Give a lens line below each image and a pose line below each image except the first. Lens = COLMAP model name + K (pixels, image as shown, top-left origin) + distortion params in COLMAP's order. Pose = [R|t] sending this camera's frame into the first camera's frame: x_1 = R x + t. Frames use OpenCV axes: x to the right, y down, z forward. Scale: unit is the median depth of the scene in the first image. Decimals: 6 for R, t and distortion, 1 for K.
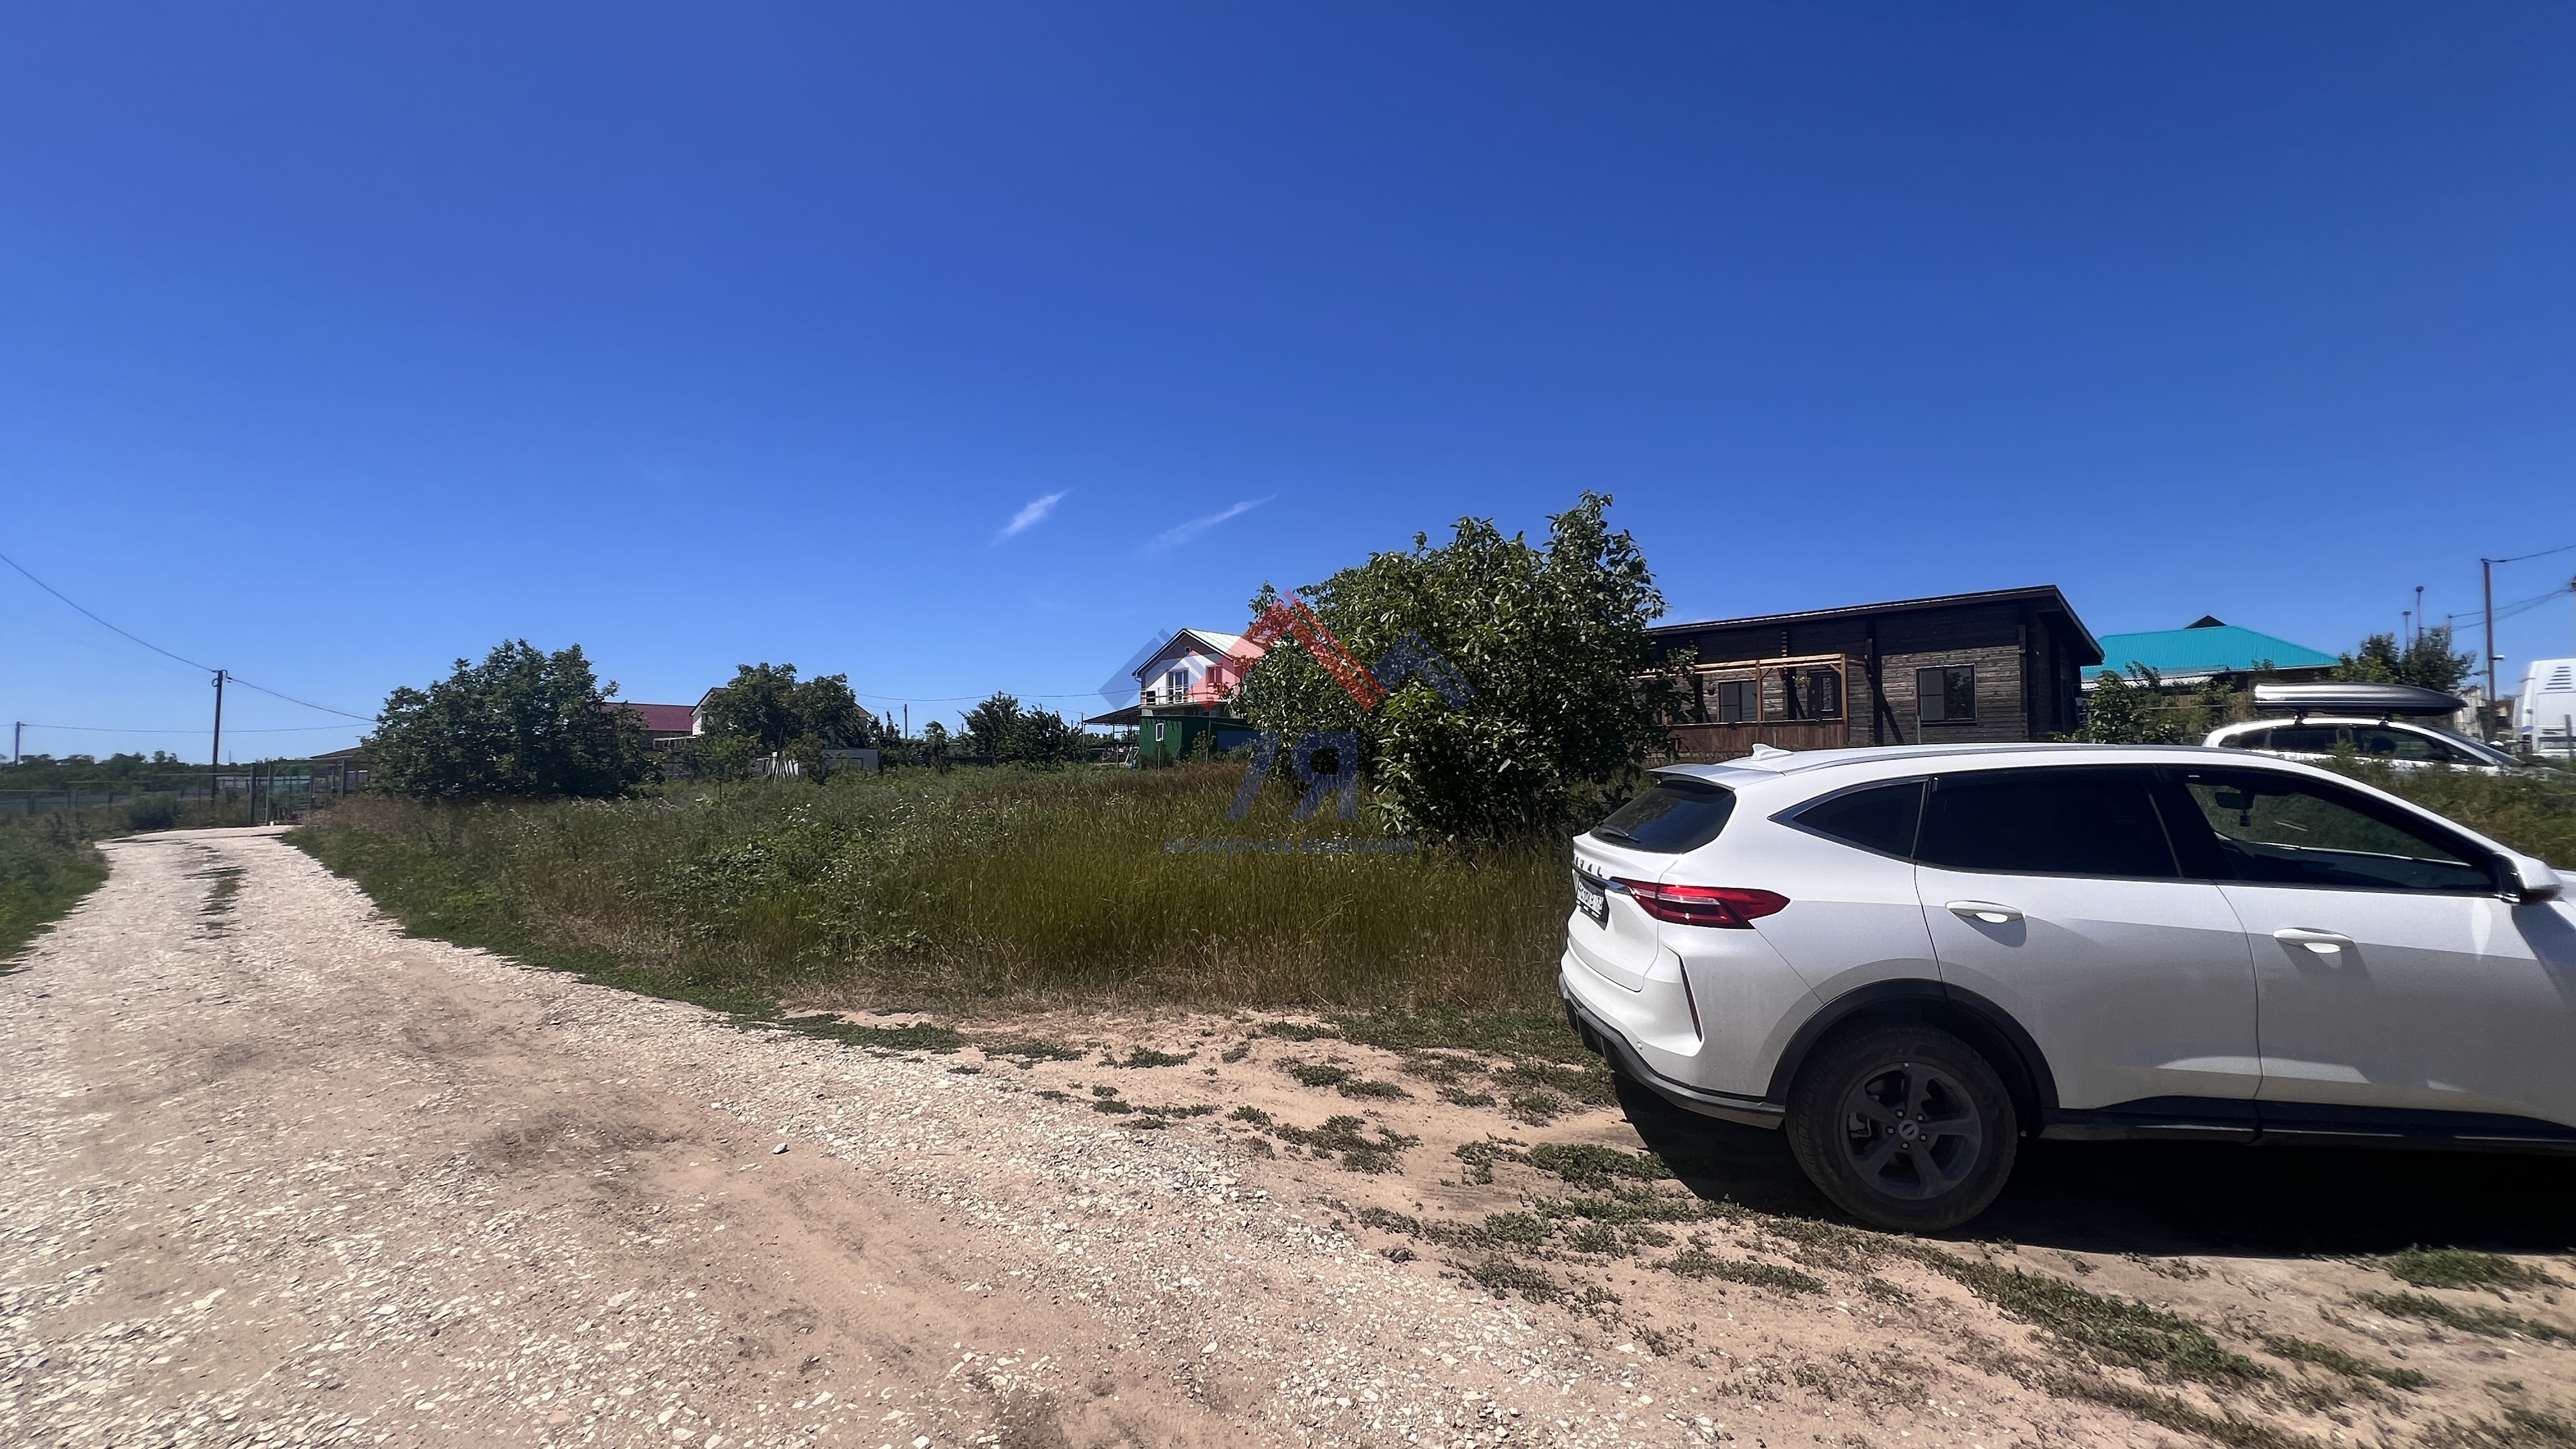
lens RADIAL K [[1037.0, 0, 1277.3], [0, 1037.0, 719.6], [0, 0, 1]] dist [0.001493, 0.000491]
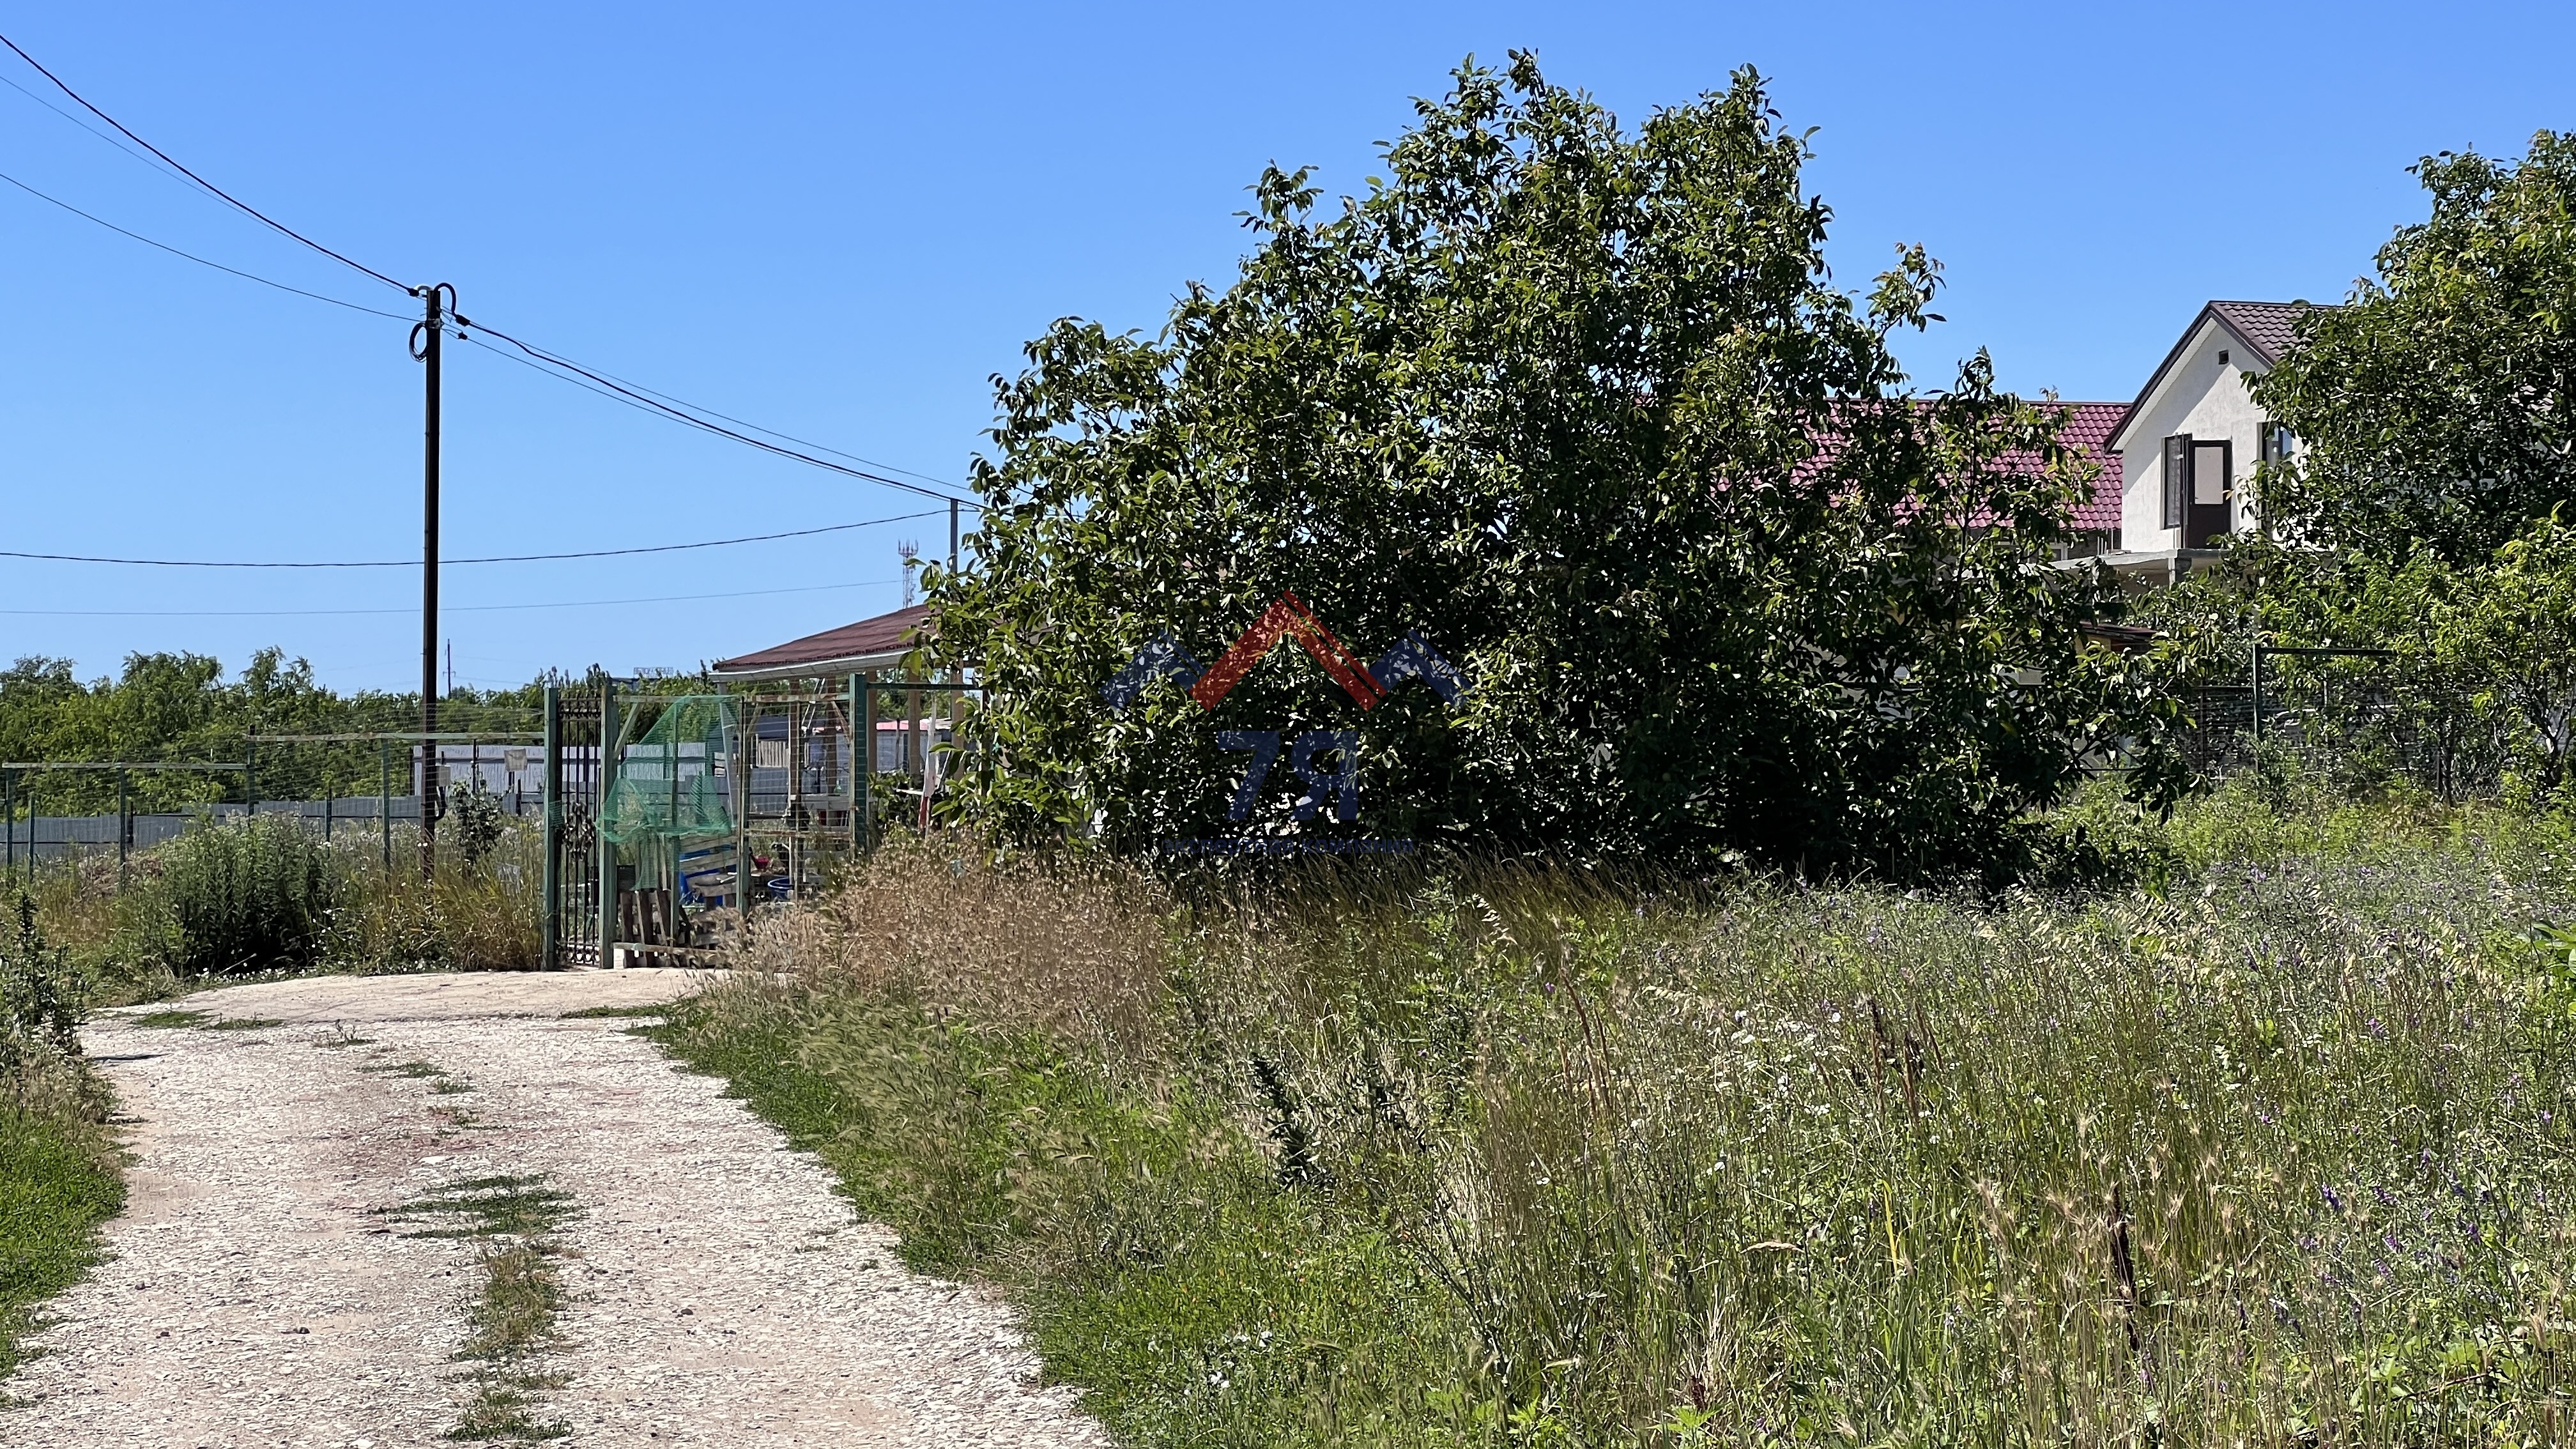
lens RADIAL K [[5745.2, 0, 1280.4], [0, 5745.2, 712.9], [0, 0, 1]] dist [0.314927, 0.000000]
pose [[0.798216, 0.002683, -0.602365, -0.114427], [0.024700, 0.999003, 0.037180, 0.004654], [0.601865, -0.044556, 0.797354, 0.104149]]
